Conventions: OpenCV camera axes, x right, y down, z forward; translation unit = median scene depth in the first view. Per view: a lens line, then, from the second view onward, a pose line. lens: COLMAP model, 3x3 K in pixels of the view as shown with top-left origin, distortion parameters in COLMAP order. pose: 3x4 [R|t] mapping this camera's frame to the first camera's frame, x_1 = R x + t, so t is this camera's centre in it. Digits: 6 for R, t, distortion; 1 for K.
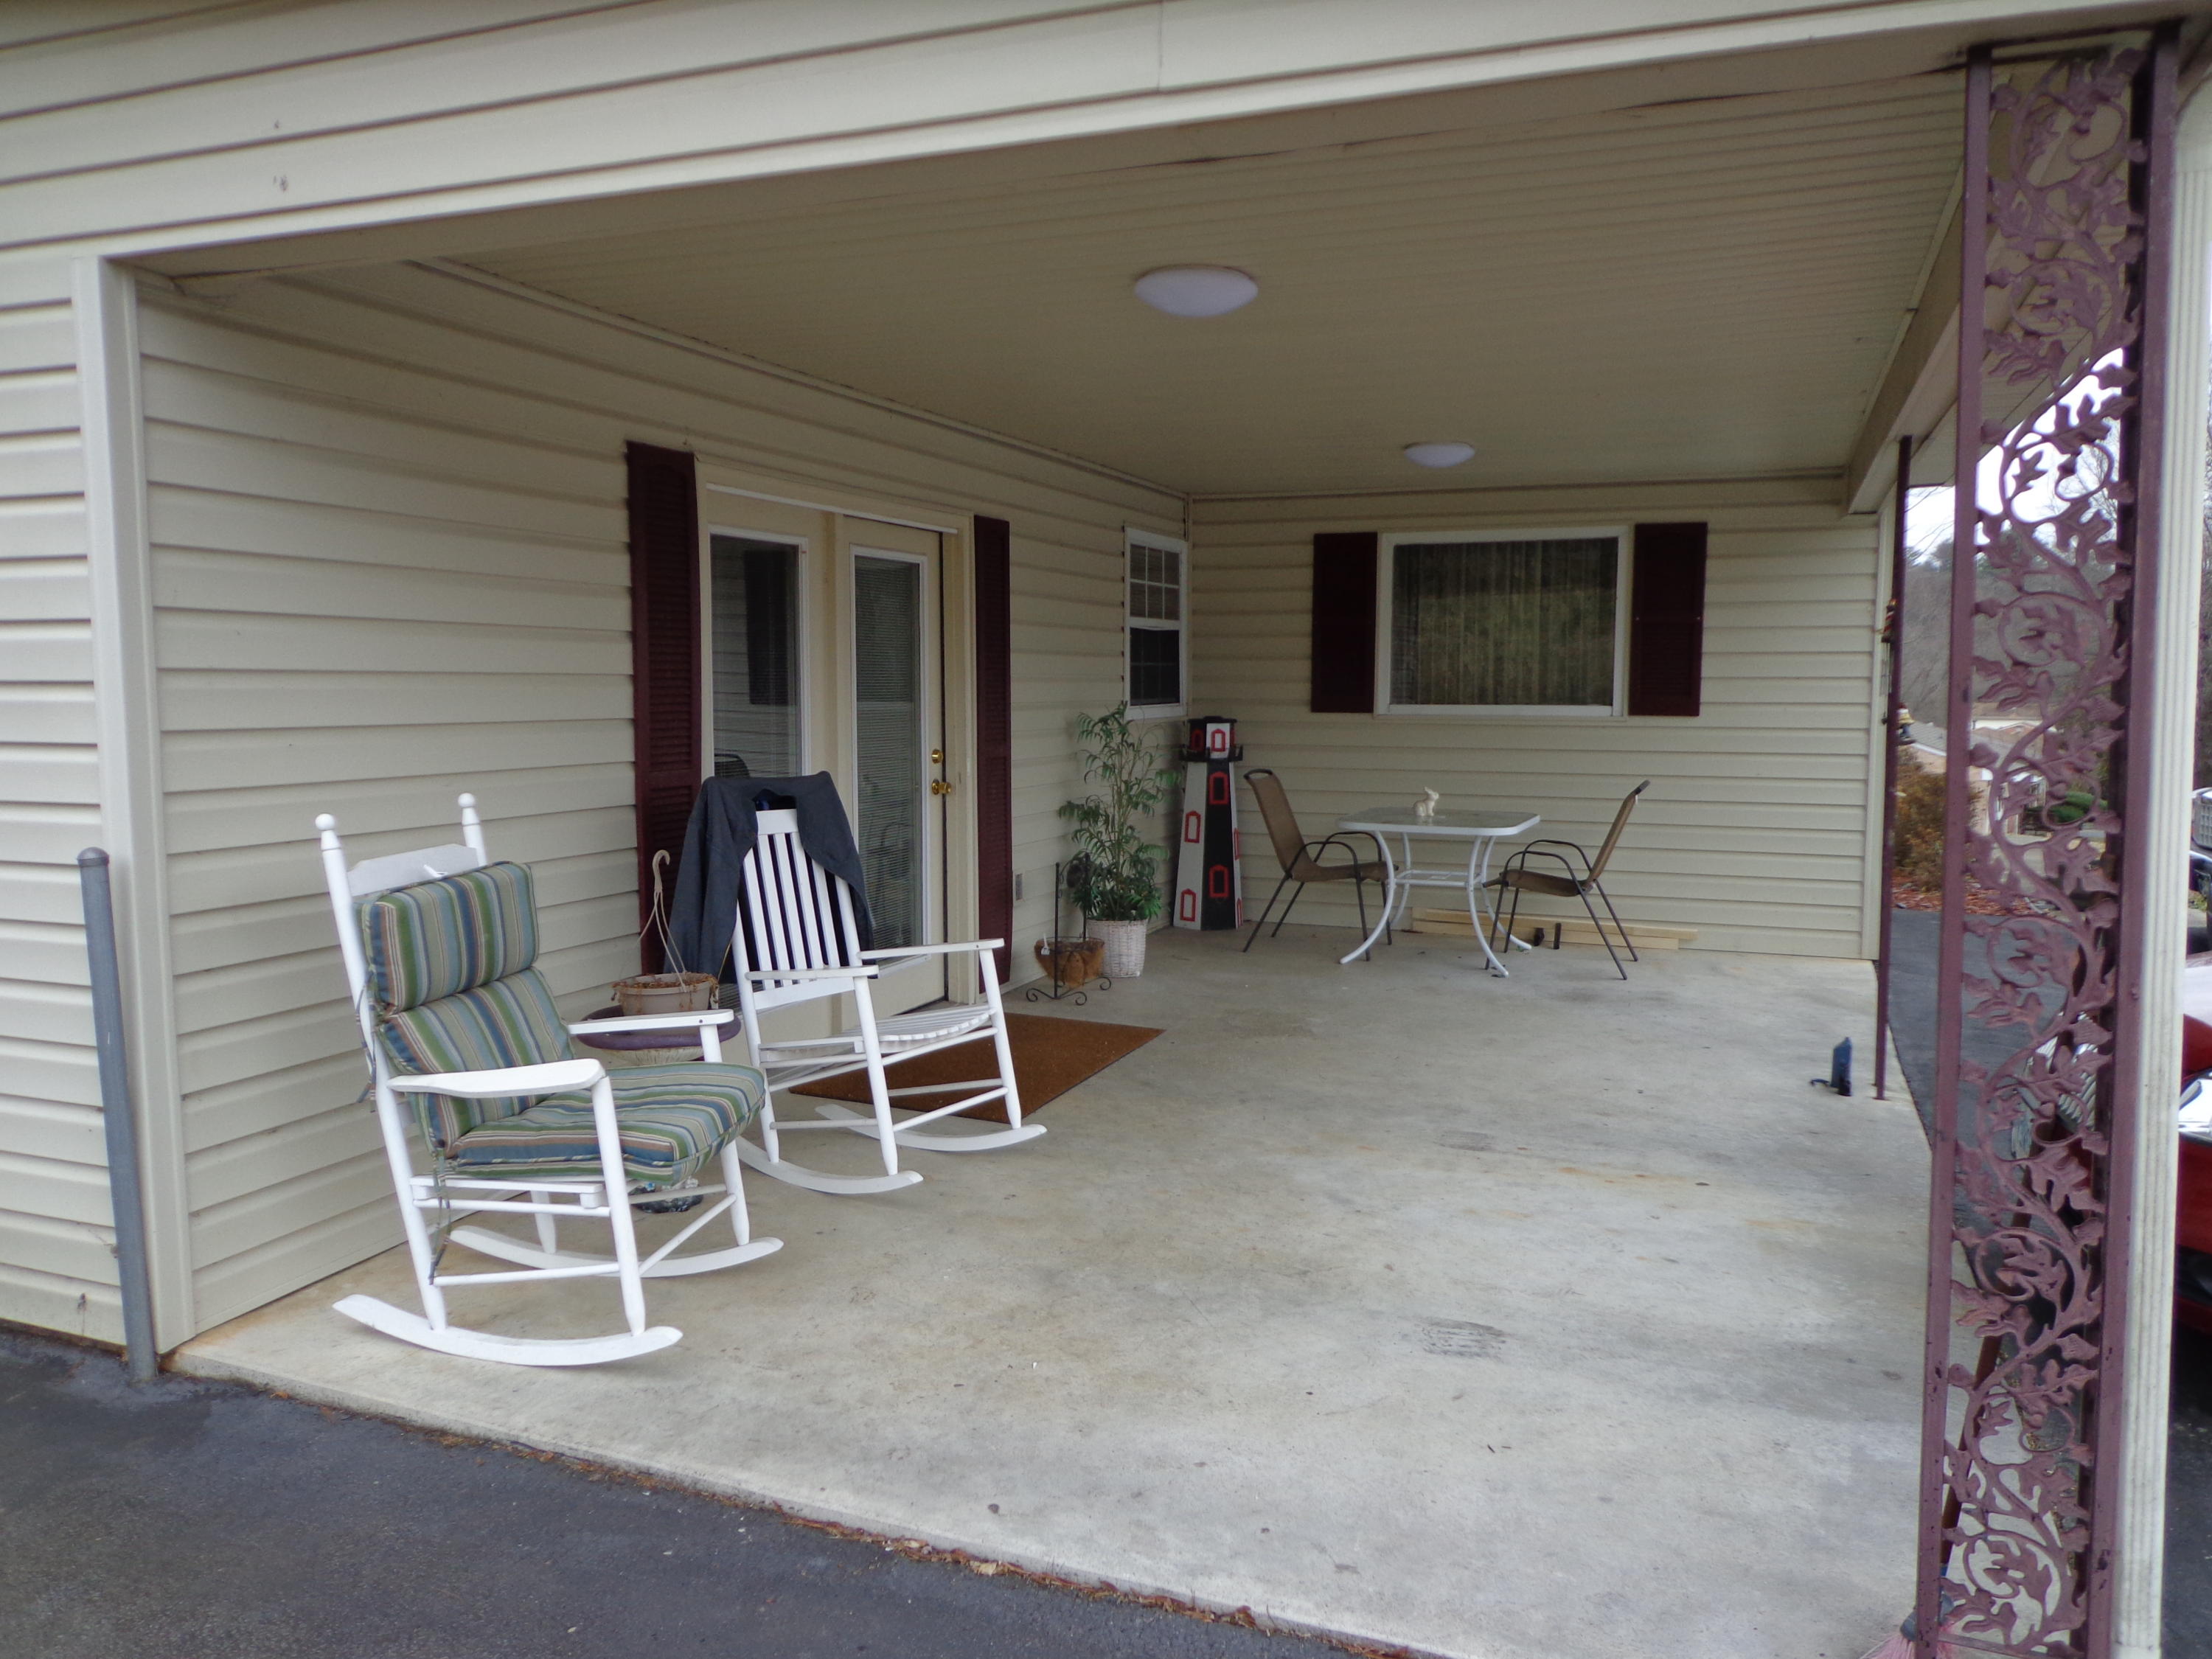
lens RADIAL K [[1648.9, 0, 1102.5], [0, 1648.9, 821.2], [0, 0, 1]] dist [0.004541, -0.001971]
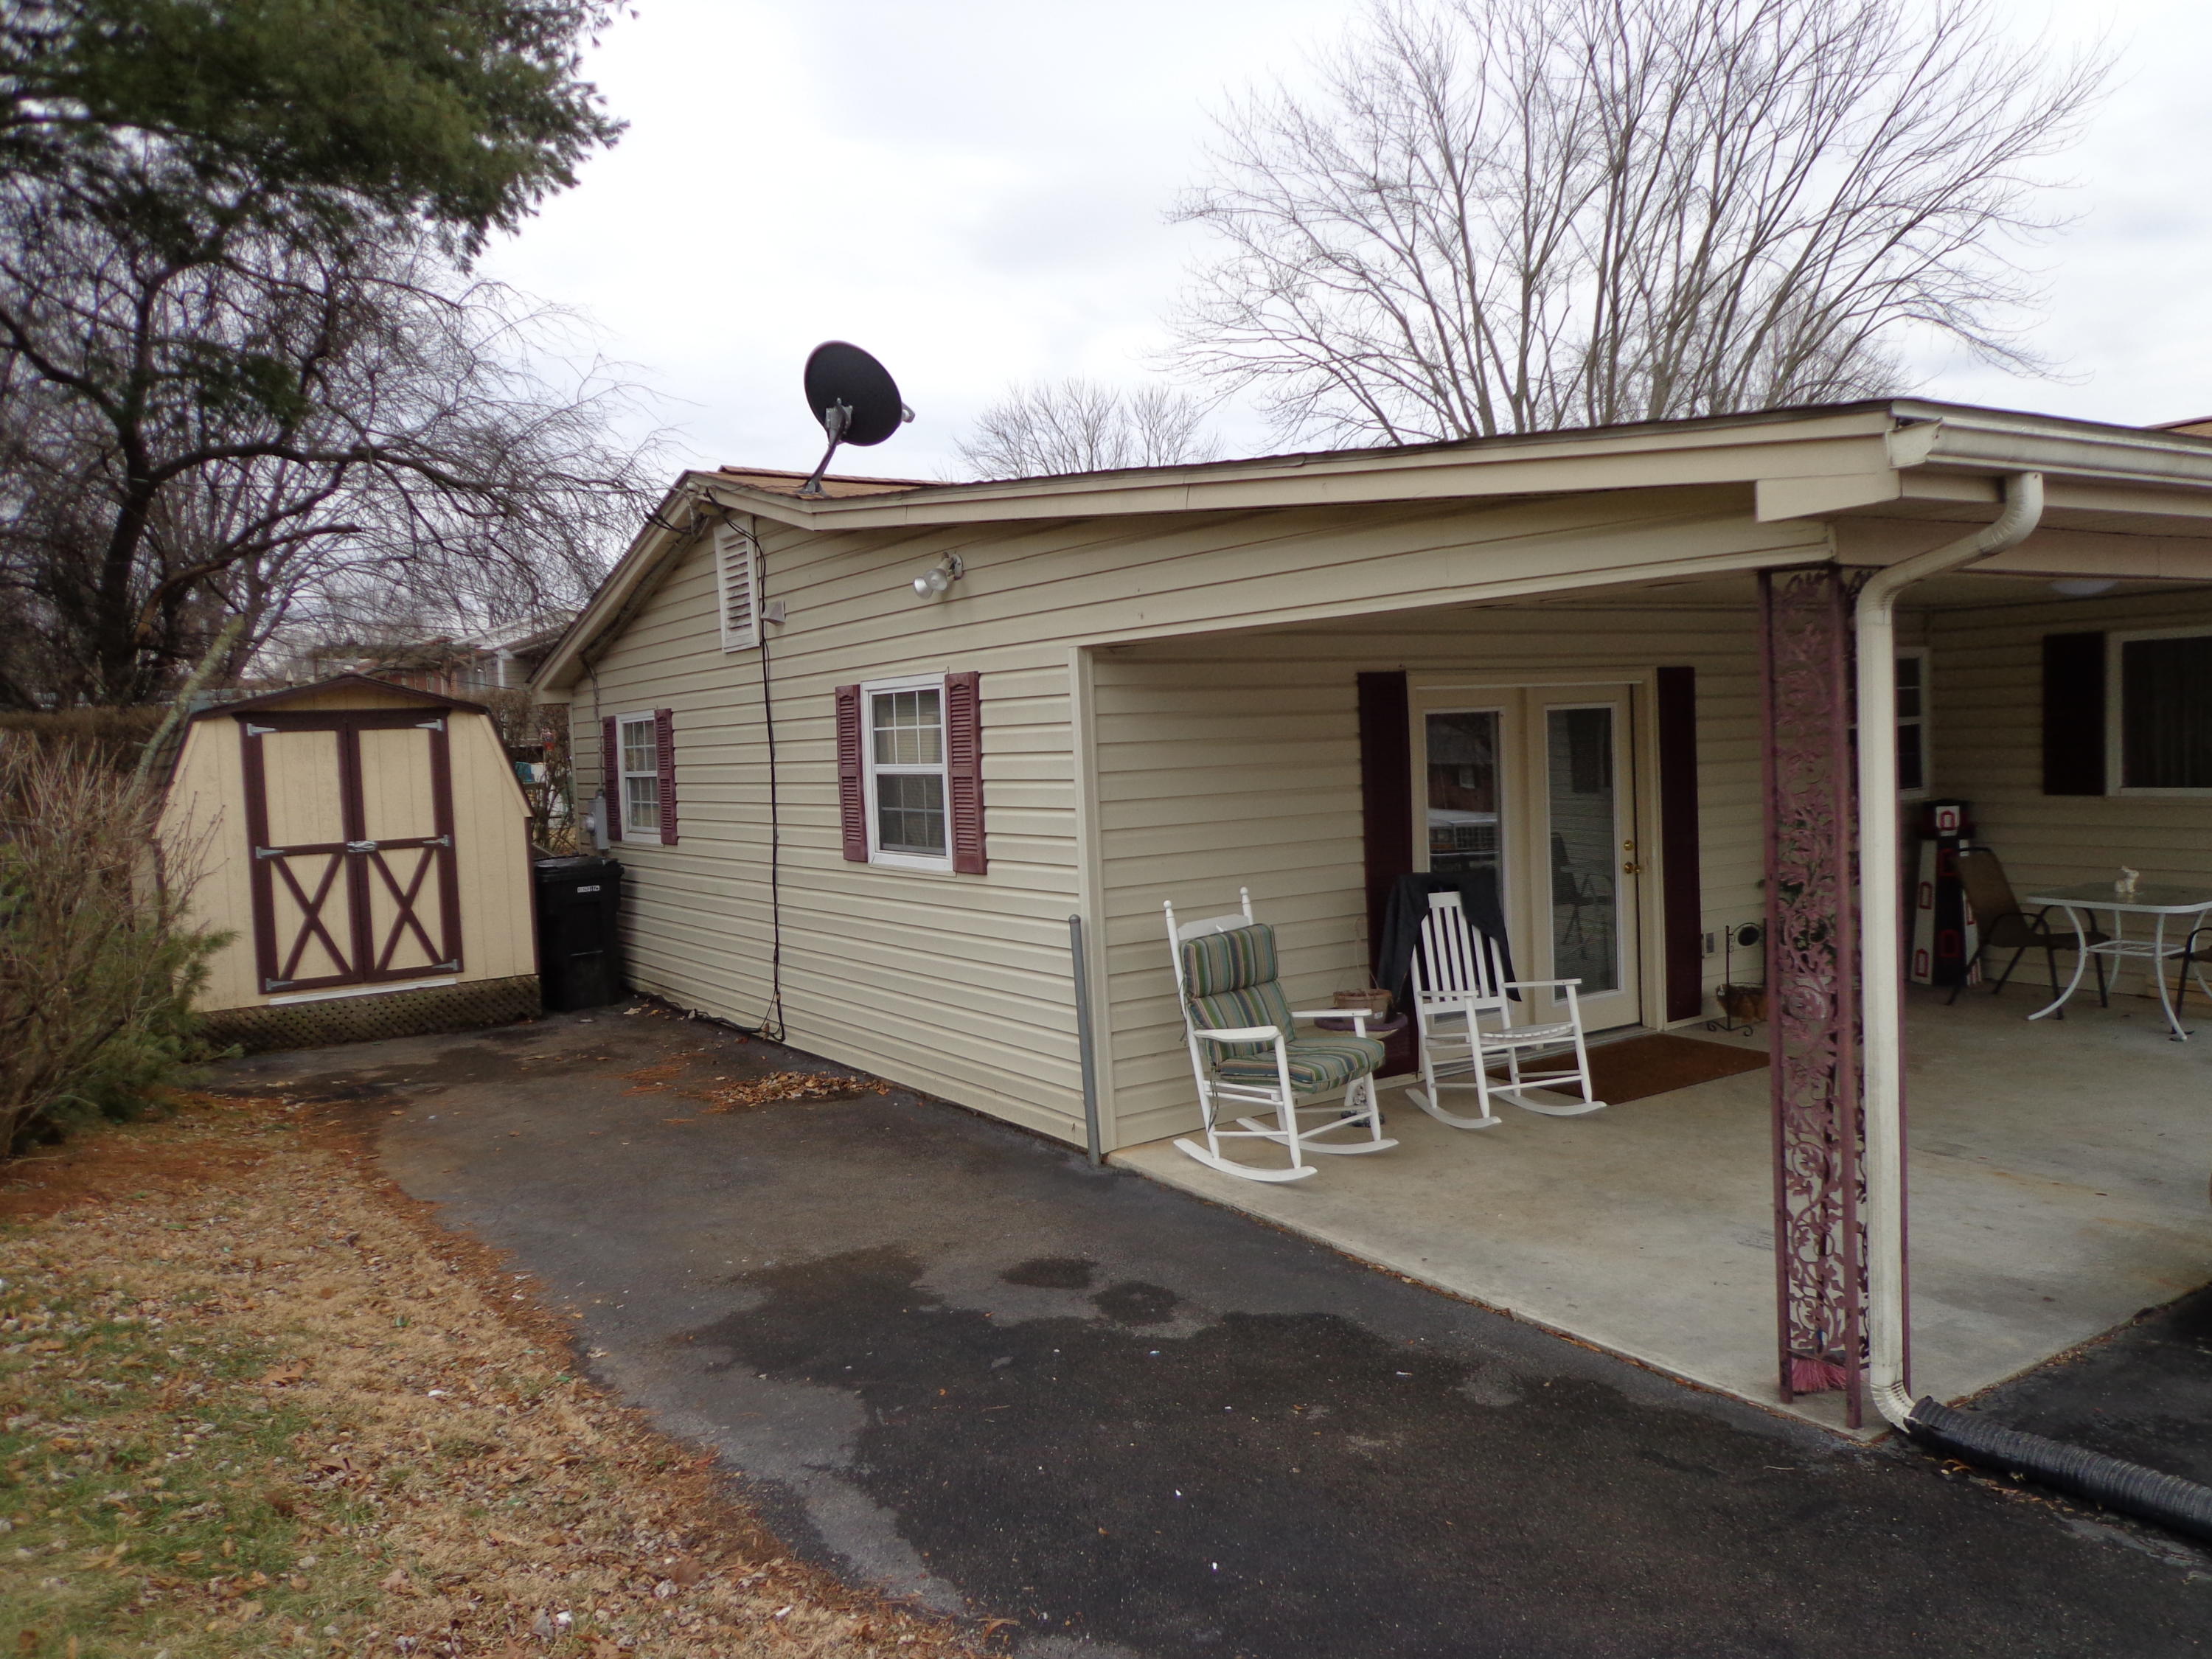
lens RADIAL K [[1614.6, 0, 1106.0], [0, 1614.6, 829.5], [0, 0, 1]] dist [0.043930, 0.002017]
pose [[0.820875, -0.004574, -0.571089, 0.594160], [-0.003970, 0.999898, -0.013714, -0.061799], [0.571093, 0.013525, 0.820774, -0.674172]]
